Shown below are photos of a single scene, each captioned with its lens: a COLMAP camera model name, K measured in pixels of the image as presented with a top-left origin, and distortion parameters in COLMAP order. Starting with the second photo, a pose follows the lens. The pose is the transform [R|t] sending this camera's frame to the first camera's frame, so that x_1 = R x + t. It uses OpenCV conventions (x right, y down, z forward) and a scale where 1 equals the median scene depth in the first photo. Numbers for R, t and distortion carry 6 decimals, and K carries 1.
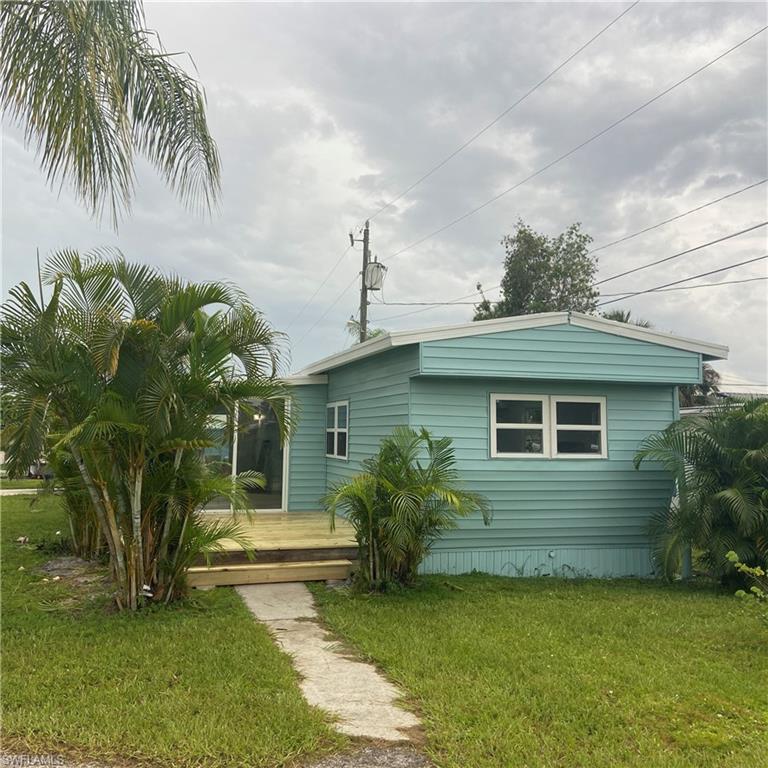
lens RADIAL K [[769.3, 0, 381.8], [0, 769.3, 366.4], [0, 0, 1]] dist [0.128739, -0.161892]
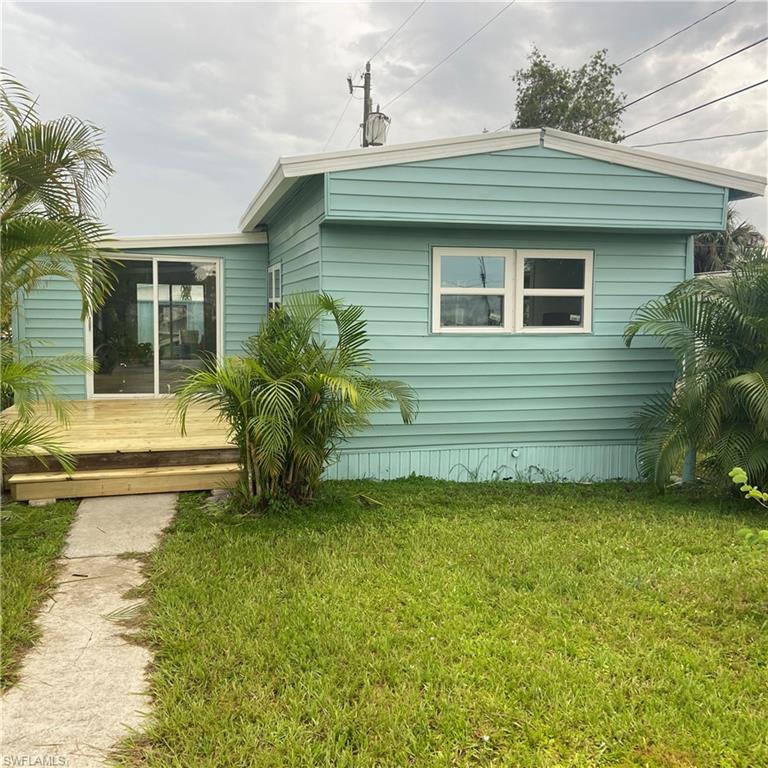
lens RADIAL K [[769.3, 0, 381.8], [0, 769.3, 366.4], [0, 0, 1]] dist [0.128739, -0.161892]
pose [[0.998918, 0.000131, -0.046500, 0.121063], [0.007357, 0.986956, 0.160822, 0.027388], [0.045915, -0.160990, 0.985887, 0.238039]]
